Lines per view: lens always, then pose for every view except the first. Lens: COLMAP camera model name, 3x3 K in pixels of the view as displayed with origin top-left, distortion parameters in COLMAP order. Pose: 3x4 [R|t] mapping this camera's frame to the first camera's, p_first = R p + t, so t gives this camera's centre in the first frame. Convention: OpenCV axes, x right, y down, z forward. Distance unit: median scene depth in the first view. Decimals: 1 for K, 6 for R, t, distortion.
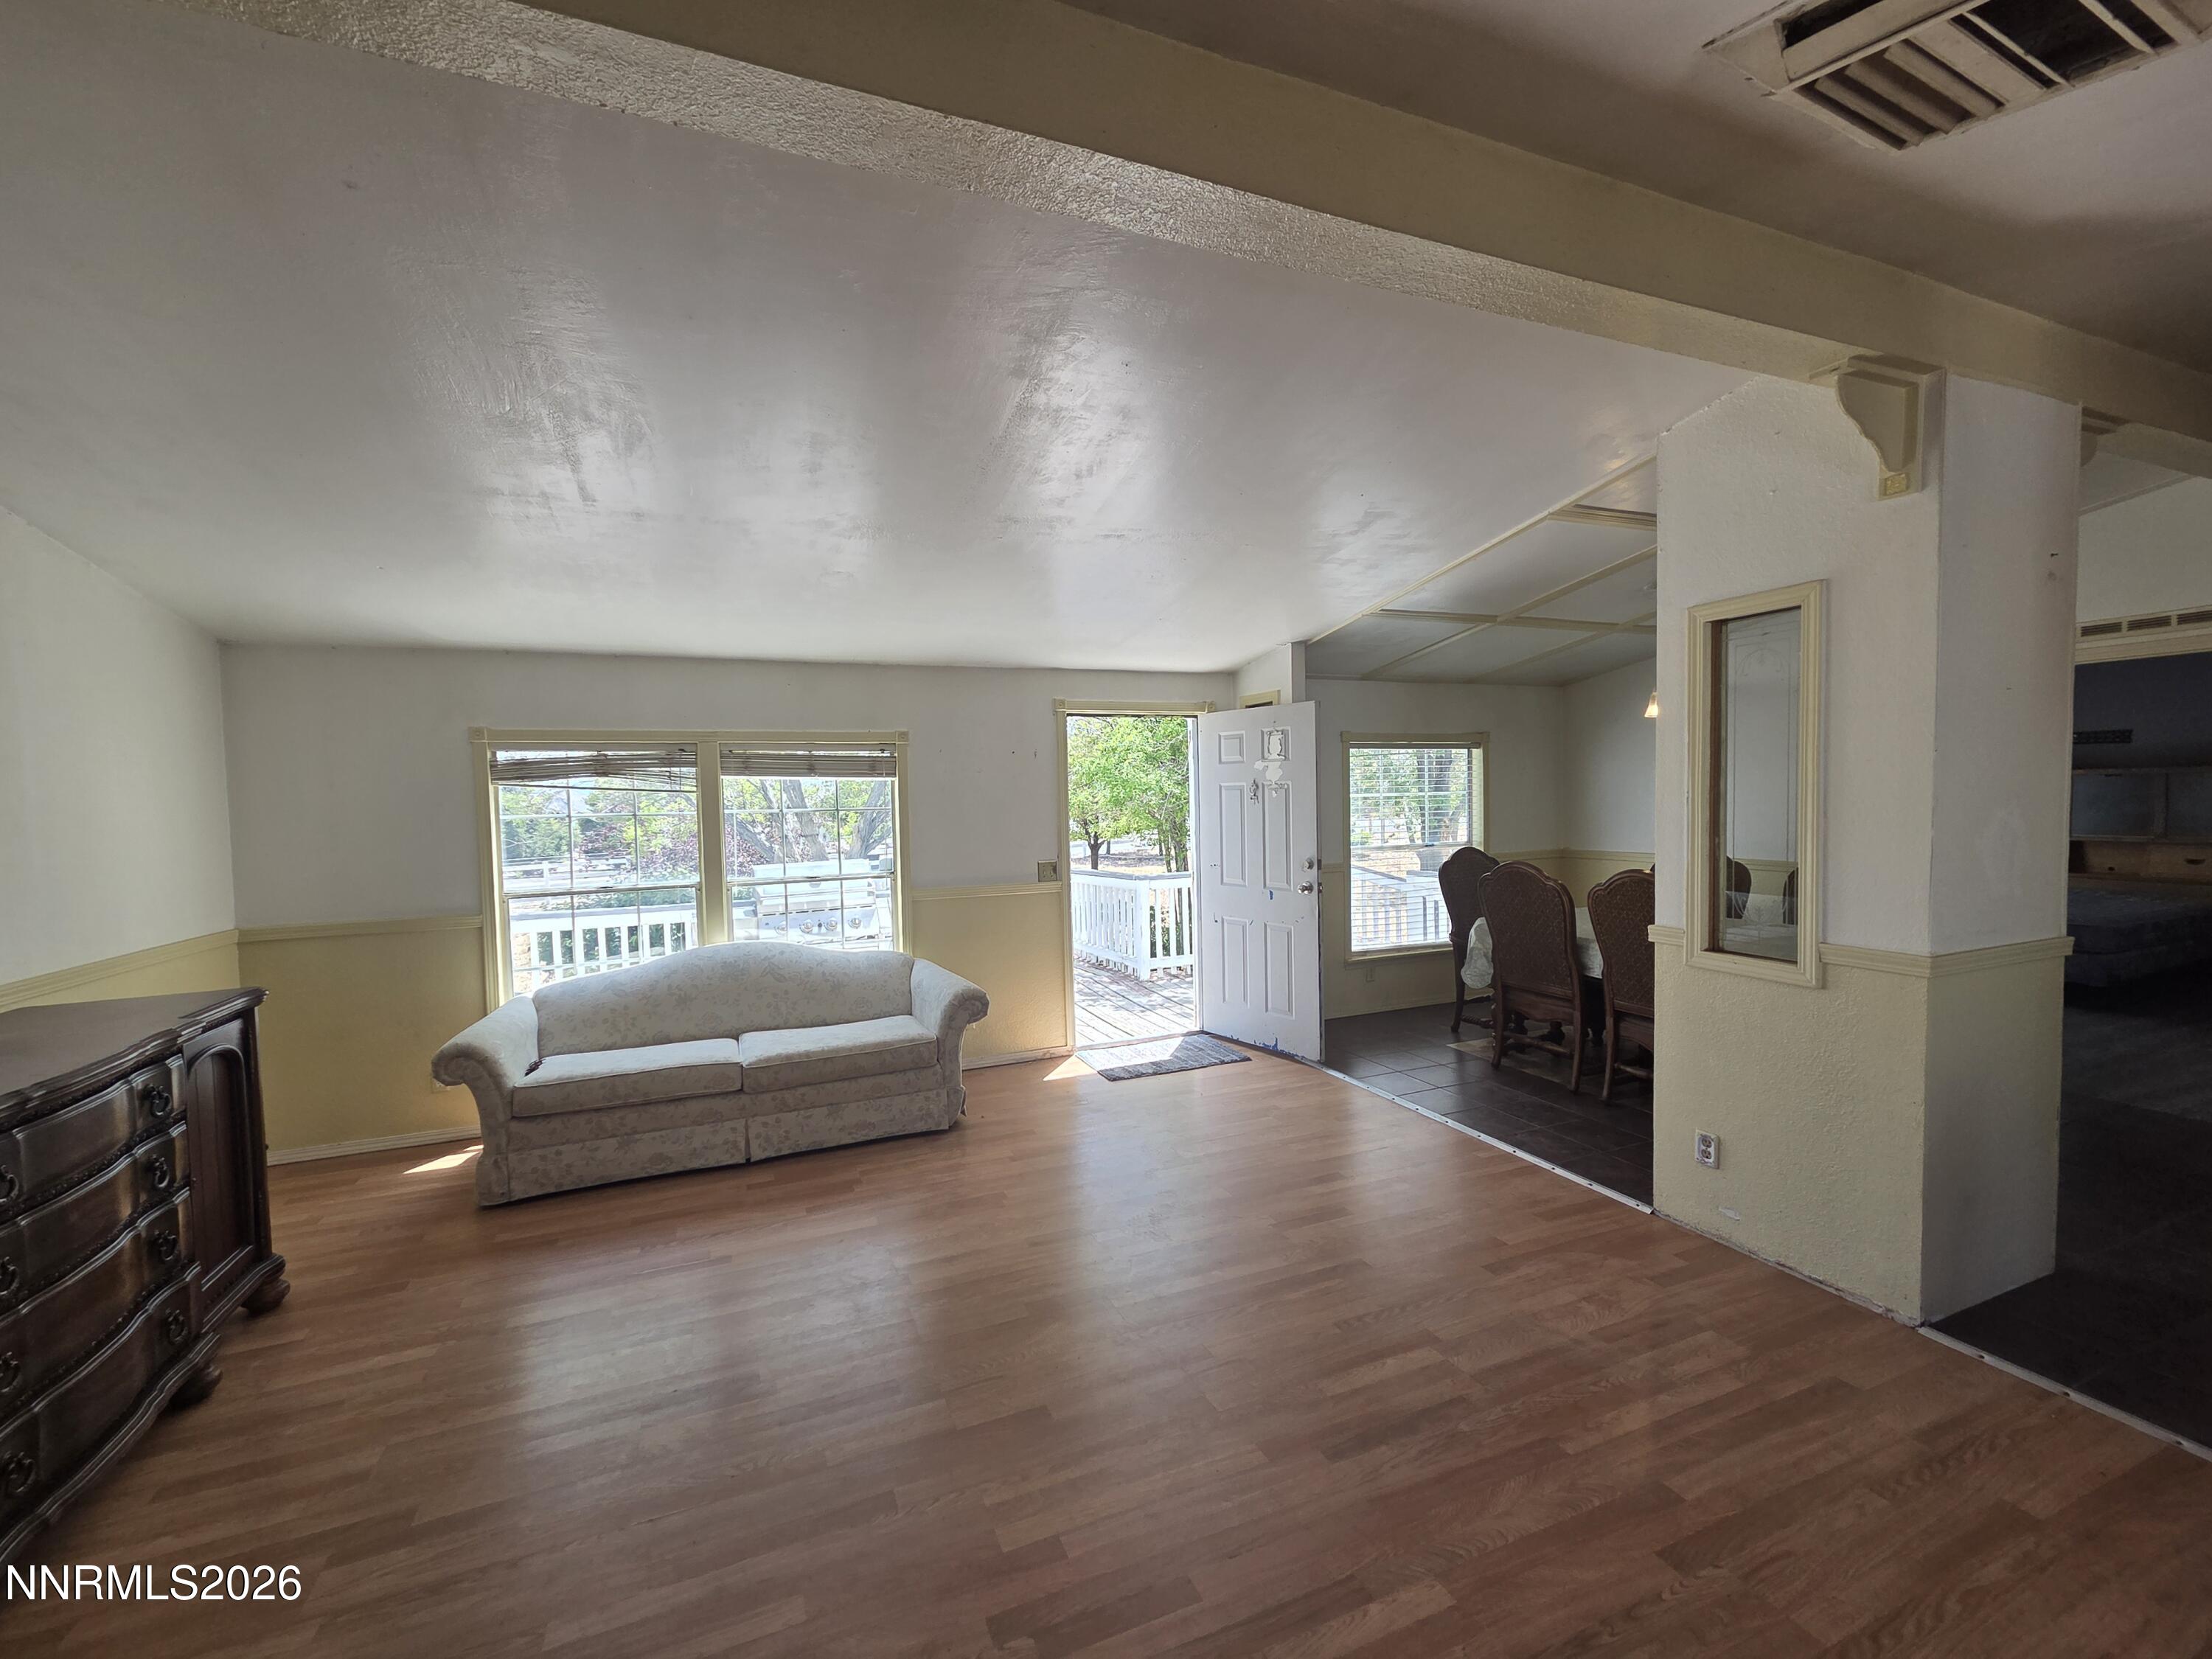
lens RADIAL K [[909.8, 0, 1061.4], [0, 909.8, 833.0], [0, 0, 1]] dist [0.002126, -0.000938]
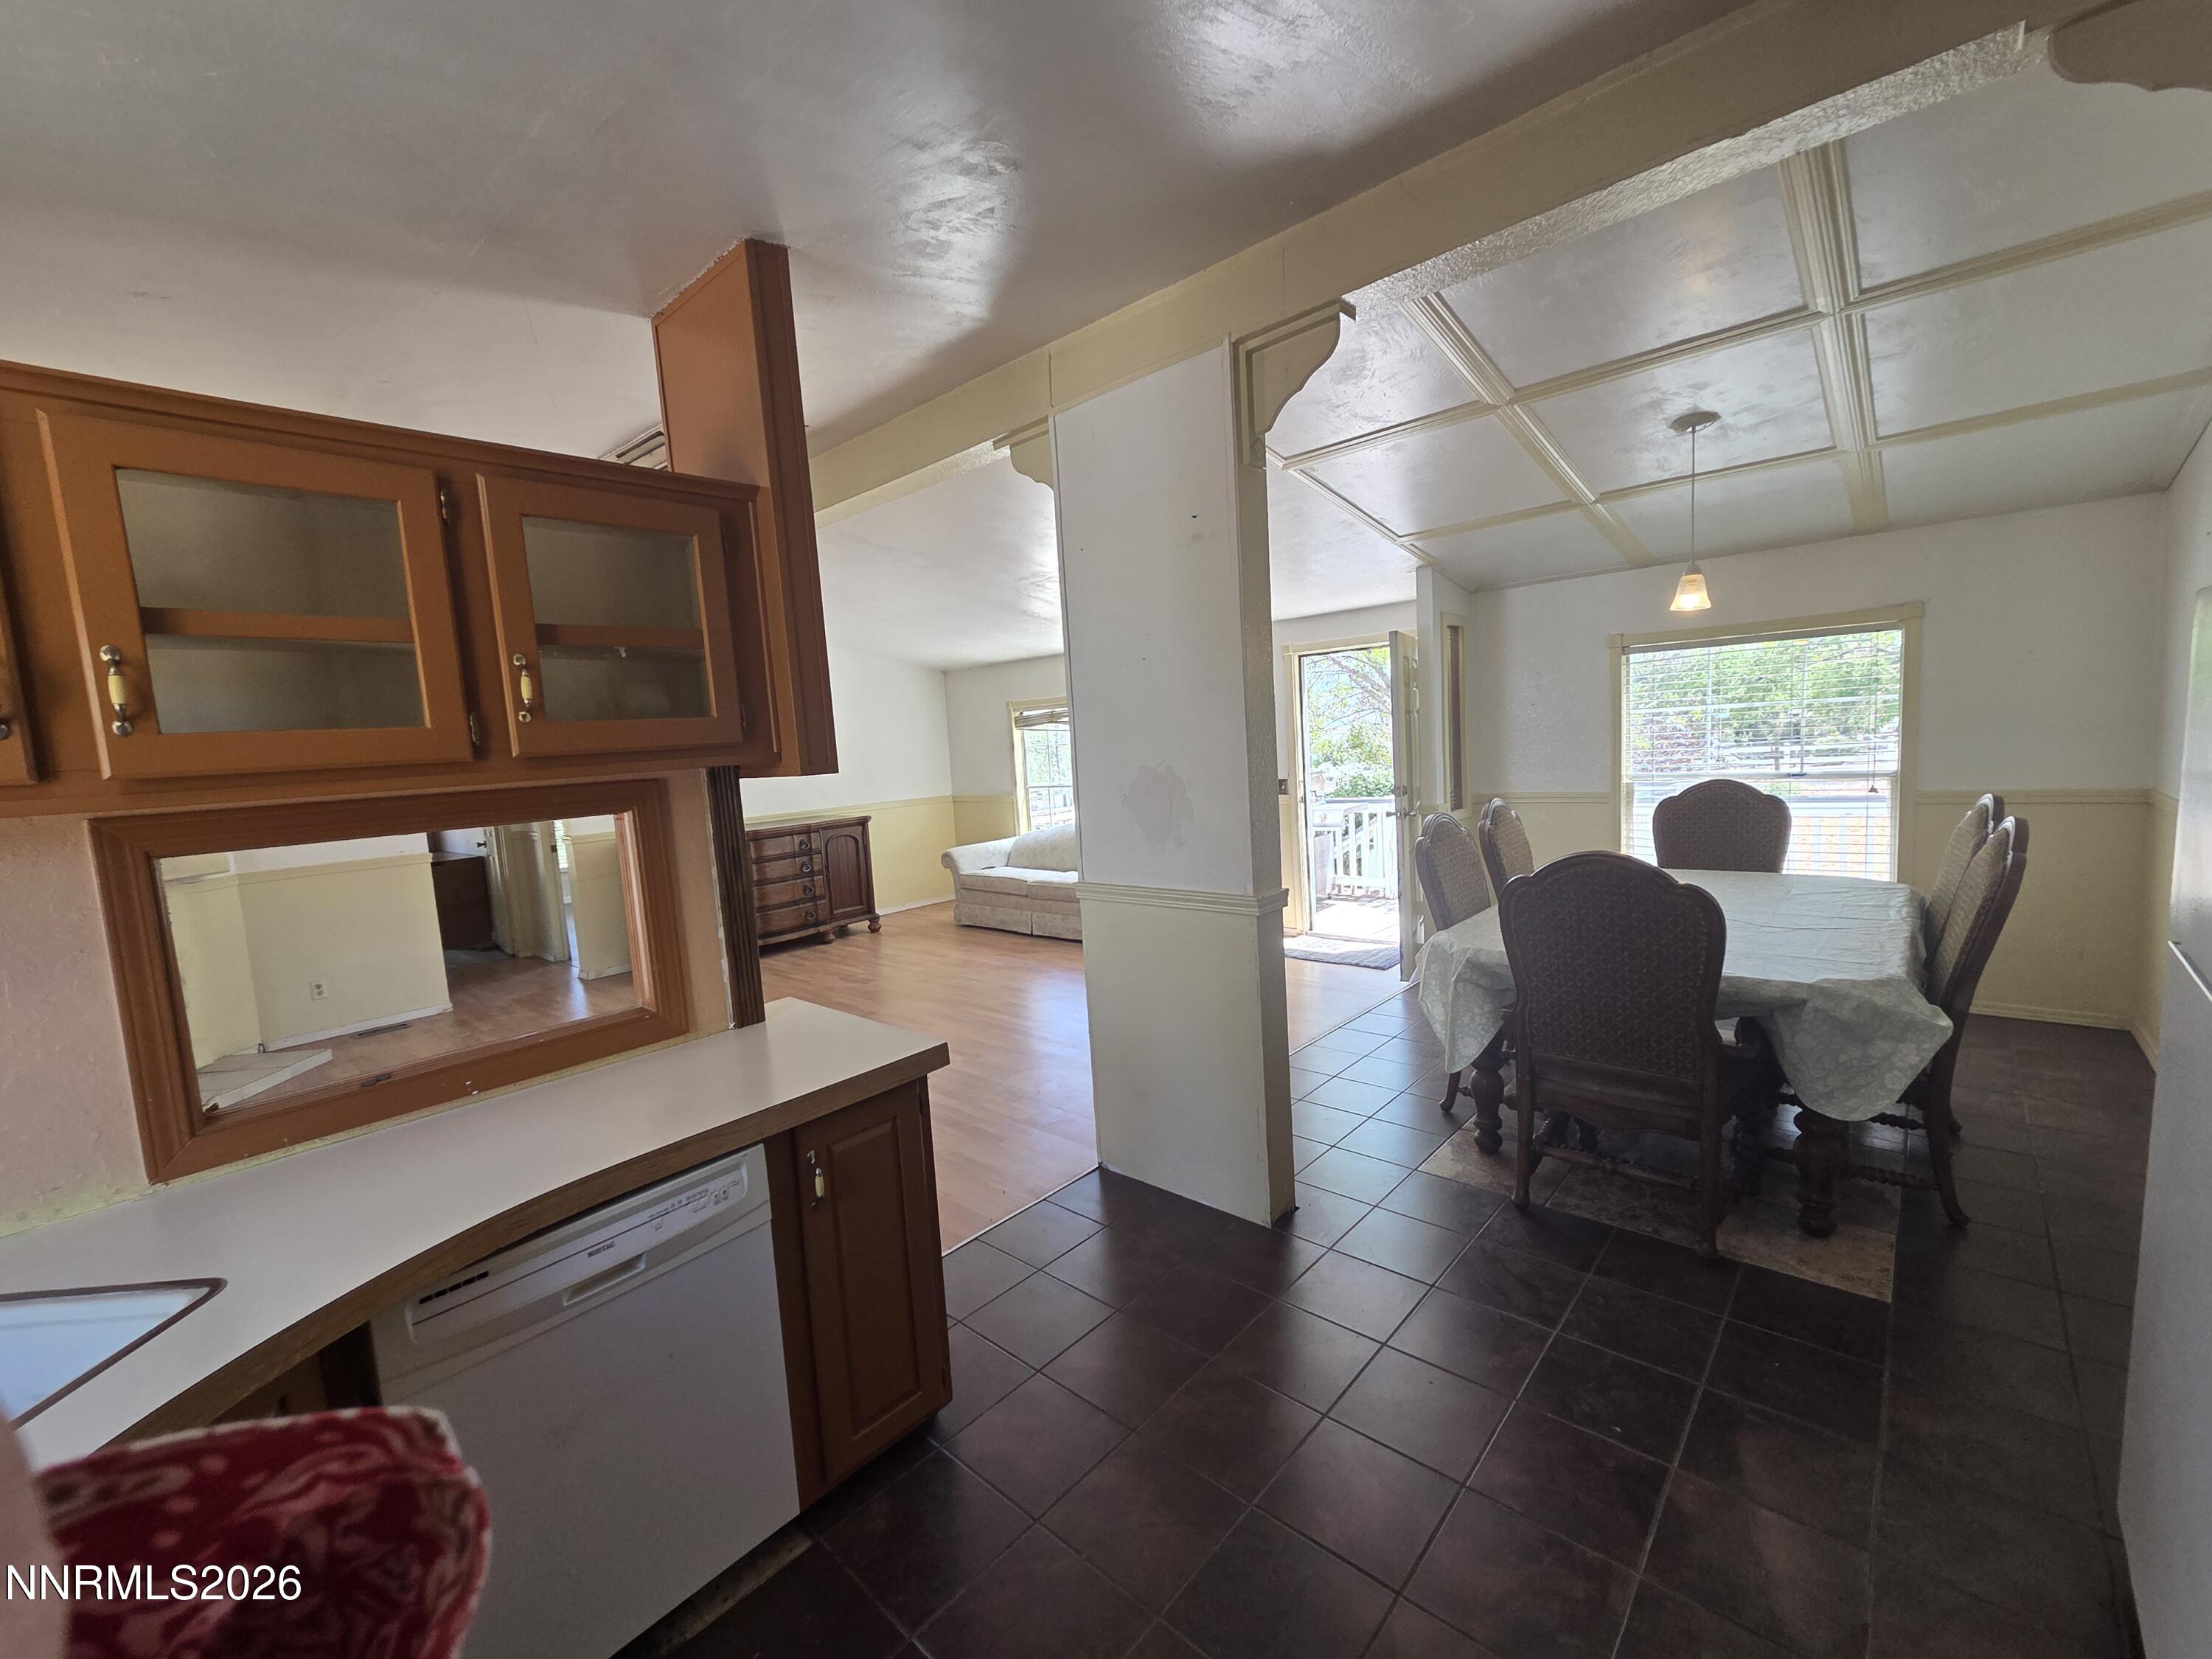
lens RADIAL K [[909.8, 0, 1061.4], [0, 909.8, 833.0], [0, 0, 1]] dist [0.002126, -0.000938]
pose [[0.421870, 0.090472, -0.902131, 1.356669], [0.015105, 0.994169, 0.106766, -0.044249], [0.906530, -0.058668, 0.418044, 0.286570]]
